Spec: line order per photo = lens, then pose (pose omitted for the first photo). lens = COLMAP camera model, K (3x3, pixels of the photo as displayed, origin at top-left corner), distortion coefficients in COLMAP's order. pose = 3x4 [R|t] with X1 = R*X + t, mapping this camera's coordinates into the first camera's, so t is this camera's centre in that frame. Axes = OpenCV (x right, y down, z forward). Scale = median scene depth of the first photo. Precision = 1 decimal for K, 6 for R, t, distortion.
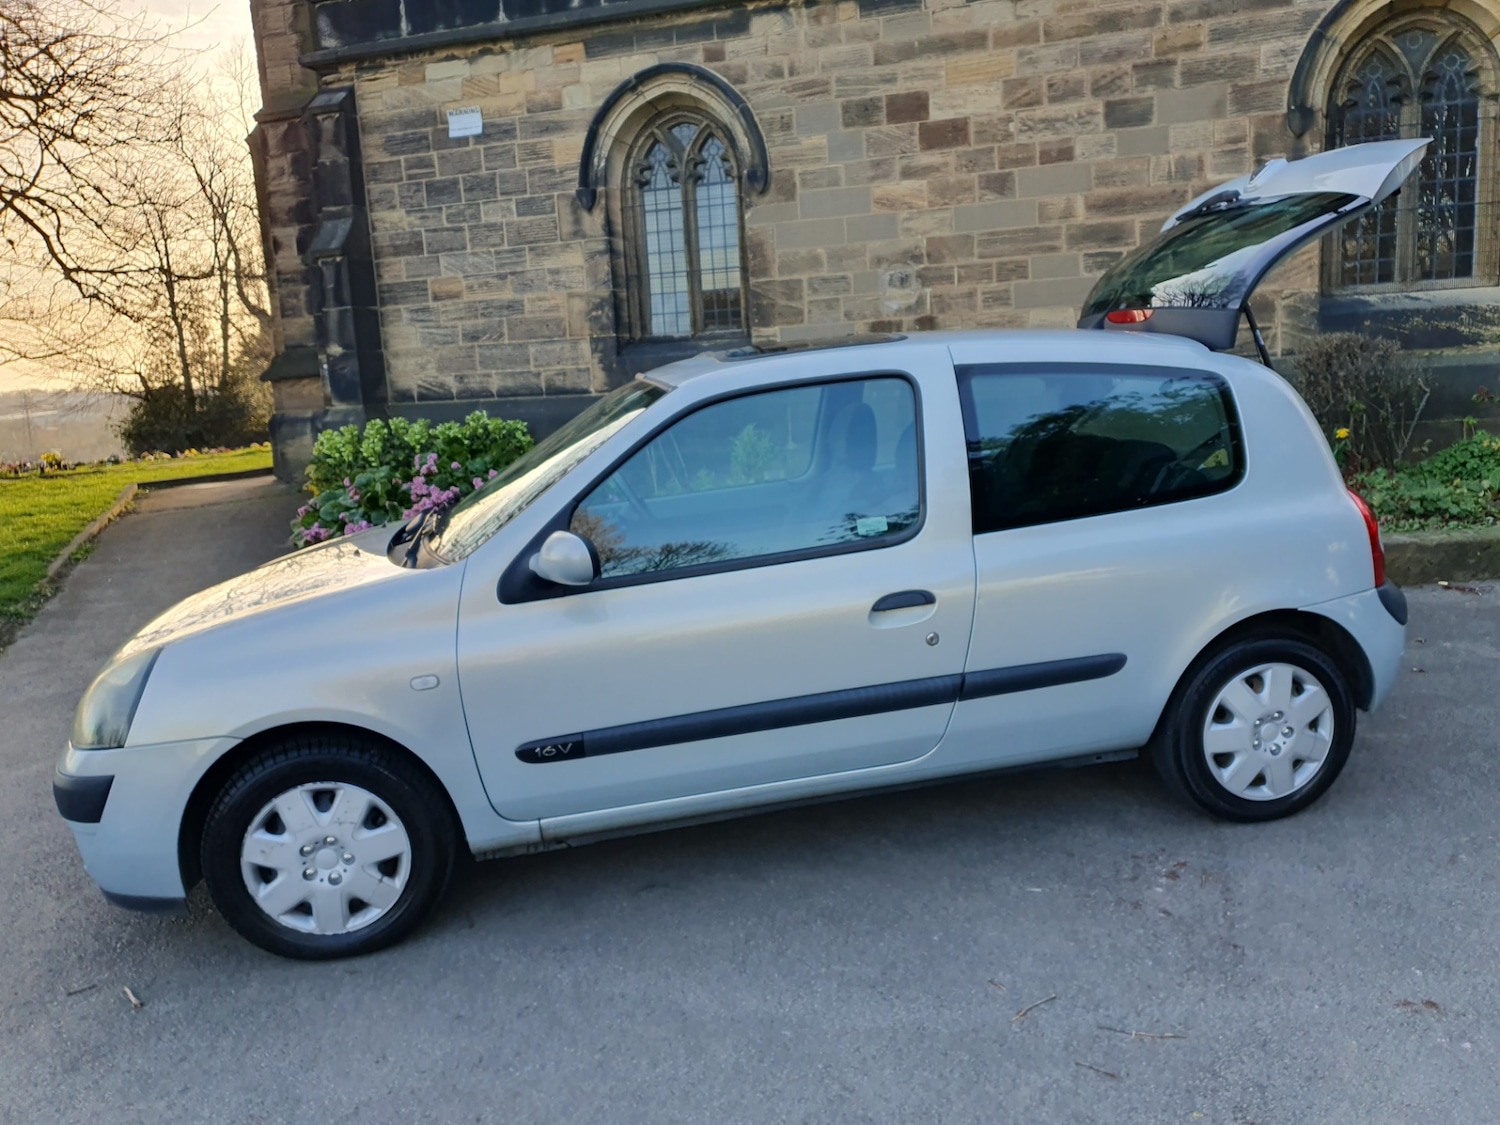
lens RADIAL K [[1163.6, 0, 775.0], [0, 1163.6, 572.1], [0, 0, 1]] dist [0.014379, -0.002011]
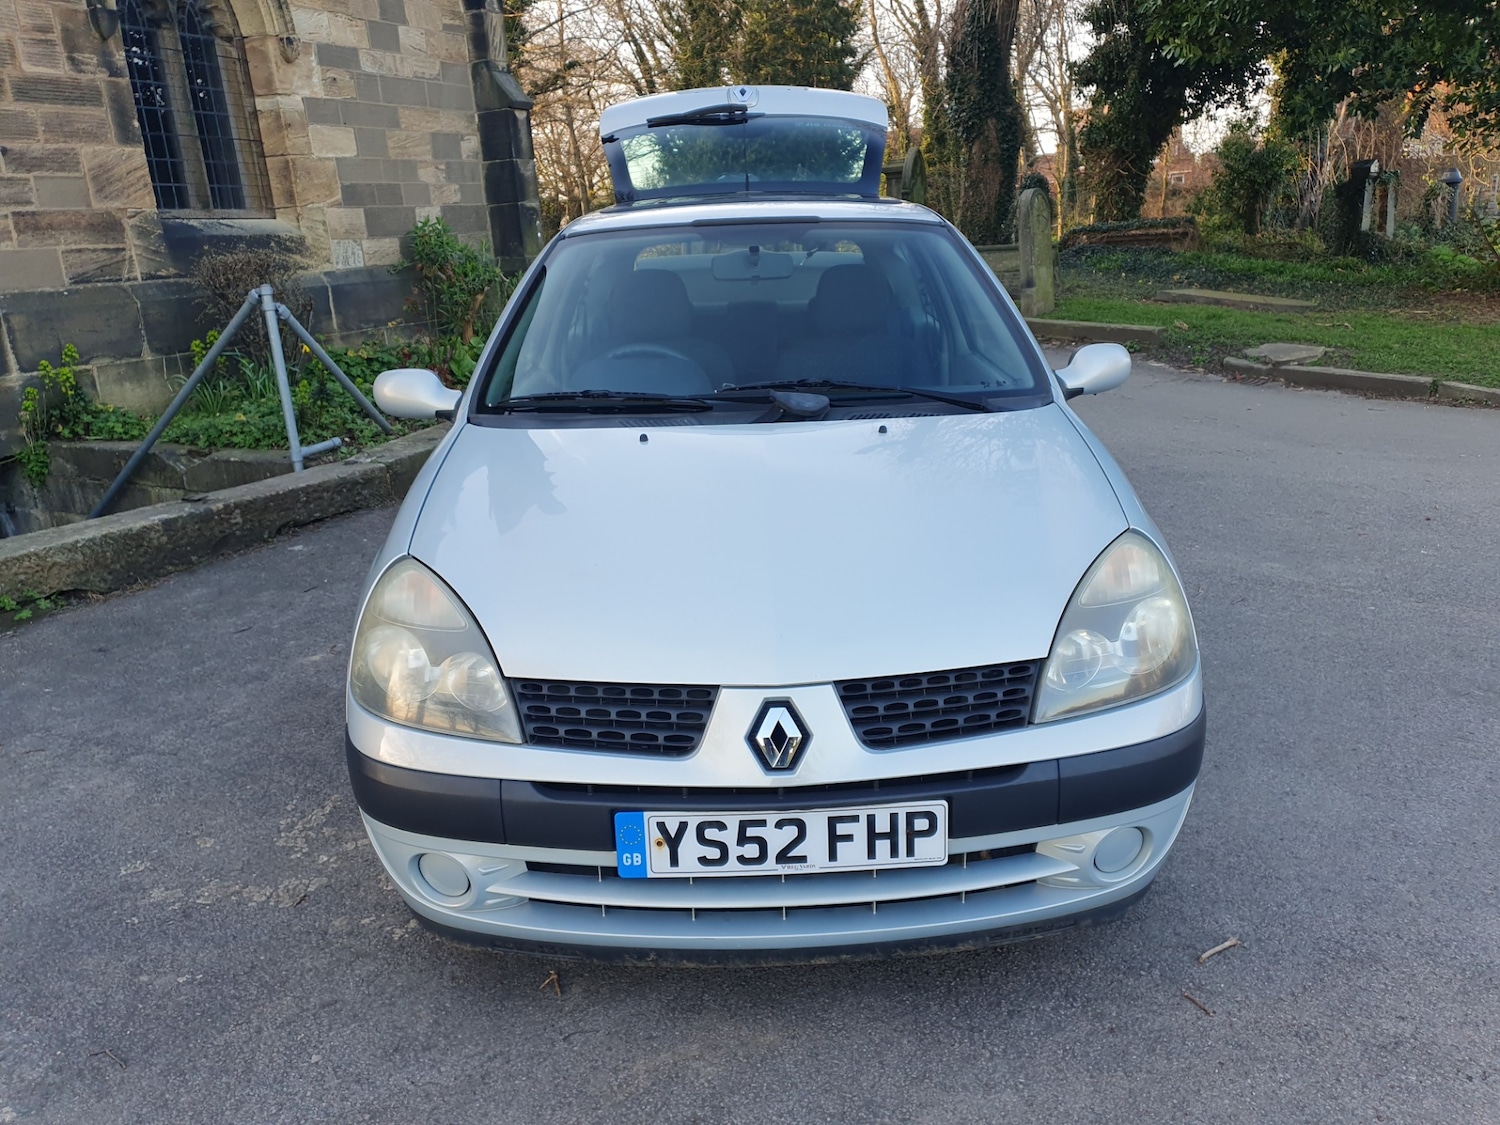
lens RADIAL K [[1172.6, 0, 758.6], [0, 1172.6, 580.8], [0, 0, 1]] dist [0.004060, 0.004469]
pose [[0.170515, -0.232760, 0.957469, -0.407474], [0.211700, 0.957662, 0.195106, -0.030860], [-0.962345, 0.169427, 0.212571, 0.338062]]
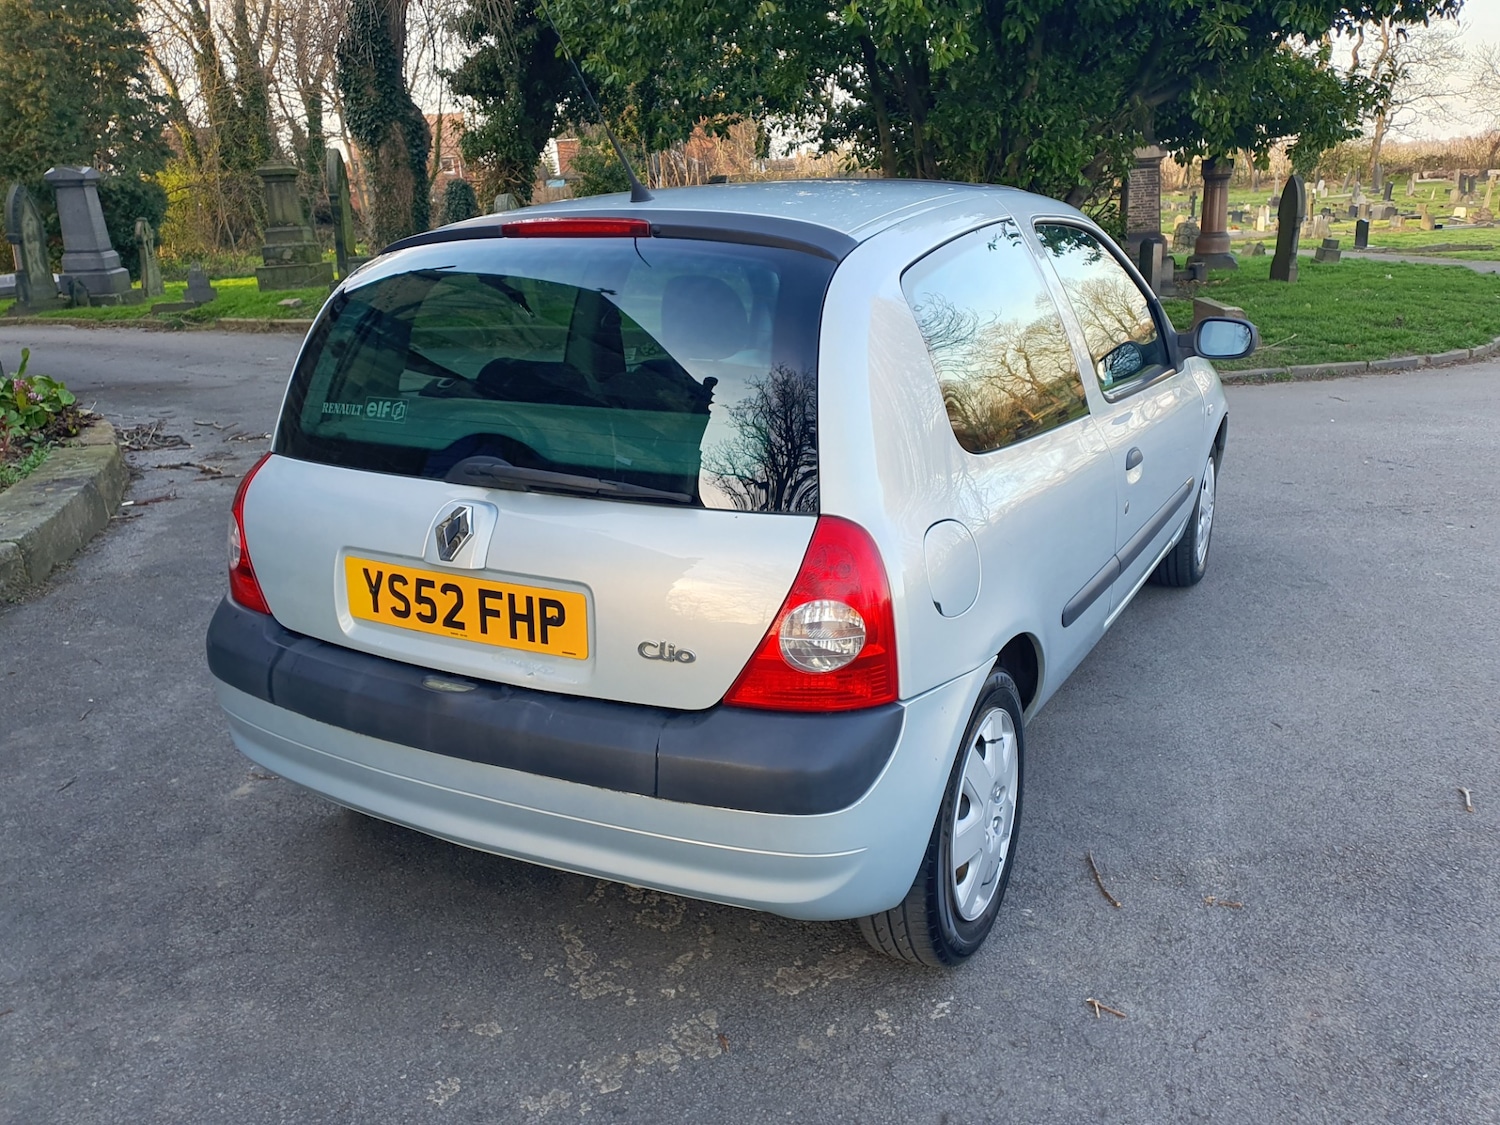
lens RADIAL K [[1172.6, 0, 770.5], [0, 1172.6, 567.8], [0, 0, 1]] dist [0.004060, 0.004469]
pose [[-0.391814, -0.197627, 0.898569, -0.363555], [0.227052, 0.925680, 0.302594, -0.076948], [-0.891588, 0.322583, -0.317823, 0.551057]]
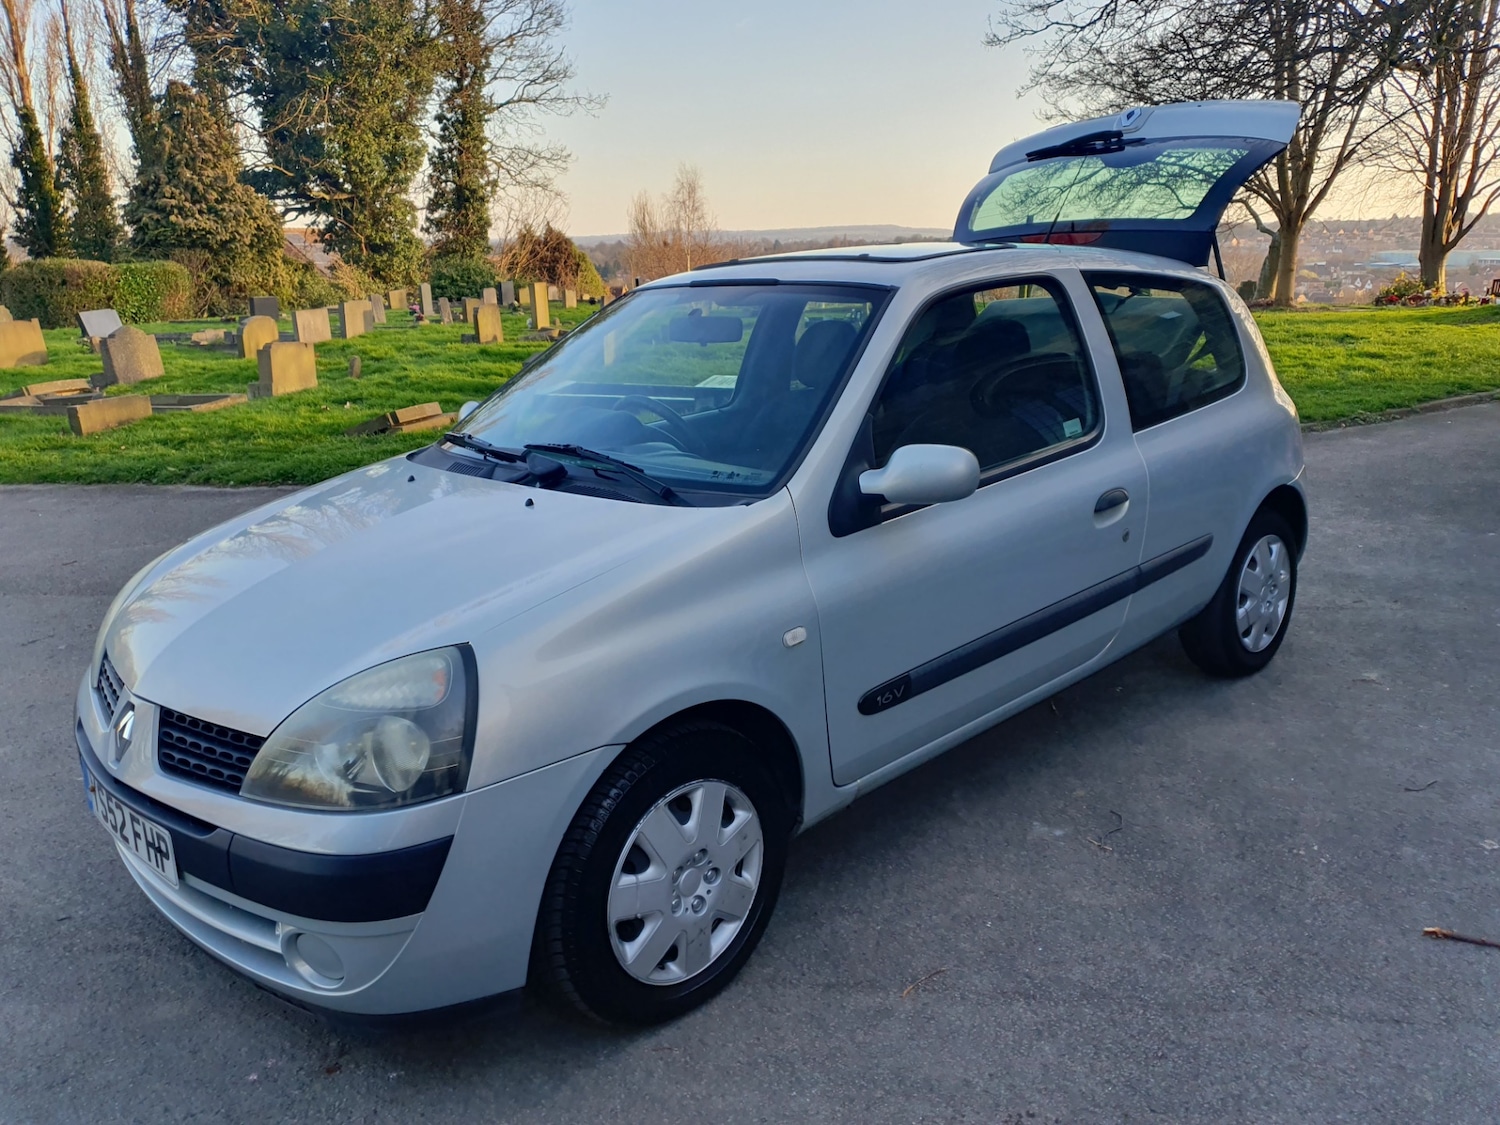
lens RADIAL K [[1172.6, 0, 744.4], [0, 1172.6, 563.5], [0, 0, 1]] dist [0.004060, 0.004469]
pose [[0.839136, -0.107355, 0.533222, -0.237437], [0.097685, 0.994134, 0.046424, 0.000809], [-0.535078, 0.013132, 0.844701, 0.101090]]
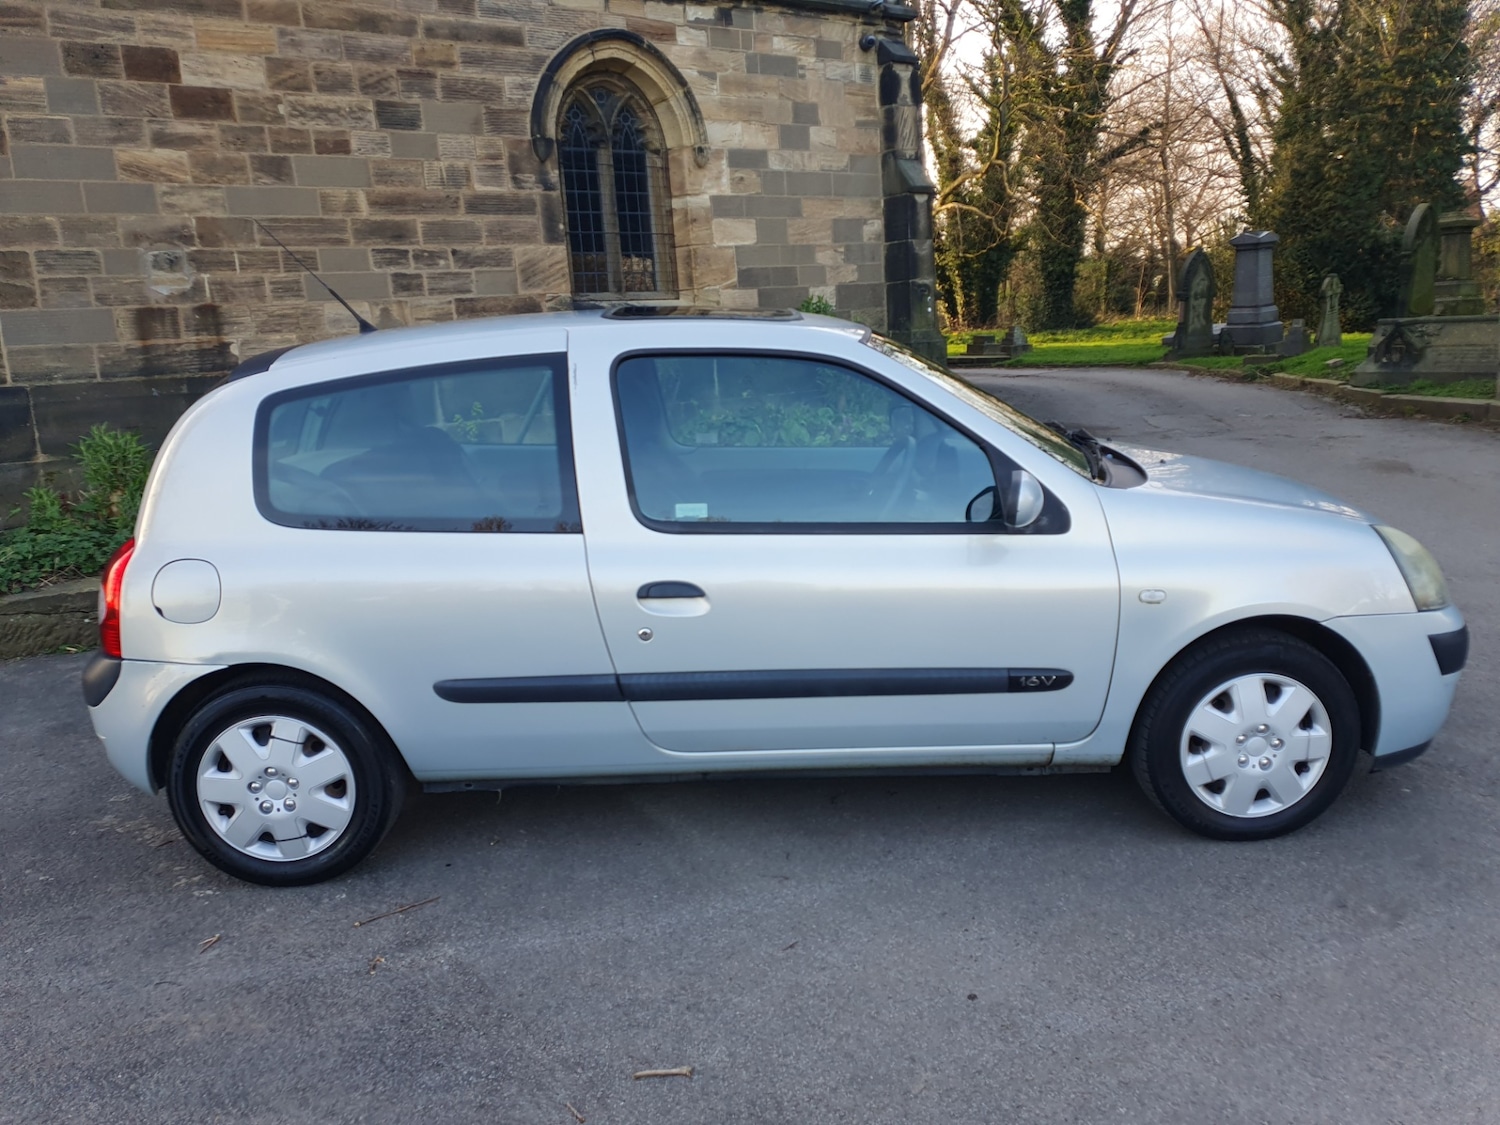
lens RADIAL K [[1163.6, 0, 770.7], [0, 1163.6, 563.0], [0, 0, 1]] dist [0.014379, -0.002011]
pose [[0.605664, -0.135896, 0.784030, -0.337479], [0.155434, 0.986533, 0.050923, -0.003444], [-0.780392, 0.091022, 0.618630, 0.128995]]
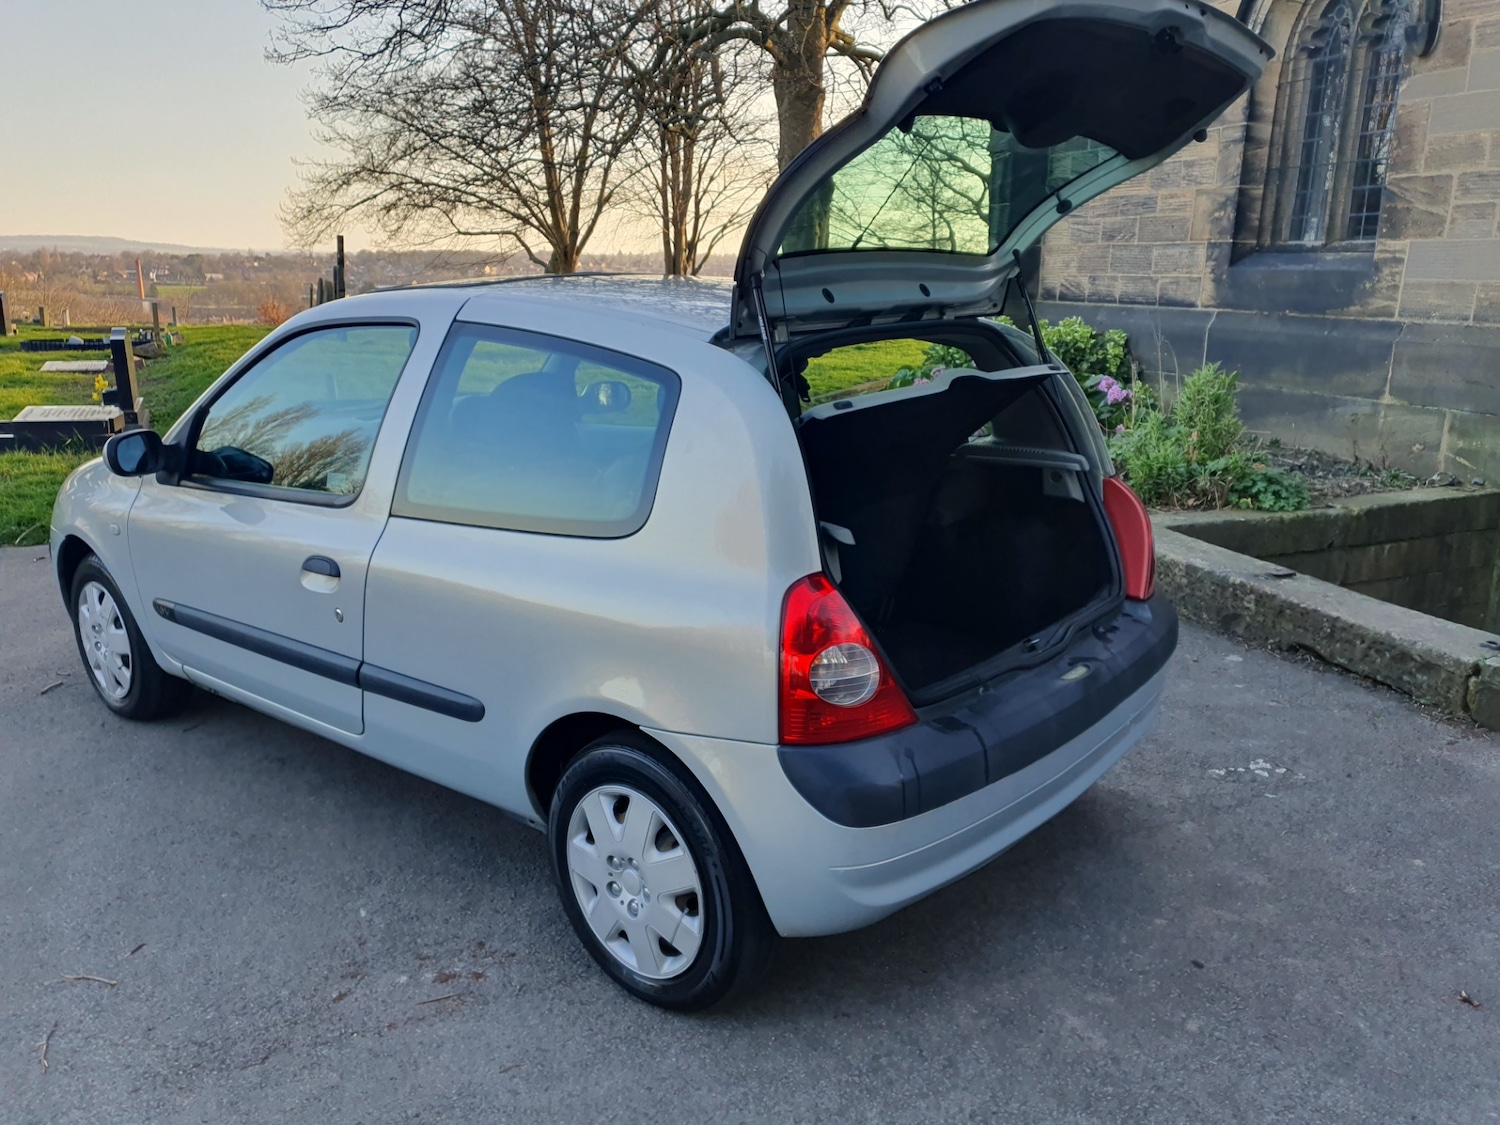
lens RADIAL K [[1163.6, 0, 751.0], [0, 1163.6, 538.2], [0, 0, 1]] dist [0.014379, -0.002011]
pose [[0.633700, 0.236091, -0.736672, 0.346712], [-0.179812, 0.971162, 0.156563, -0.071398], [0.752391, 0.033249, 0.657877, 0.210483]]
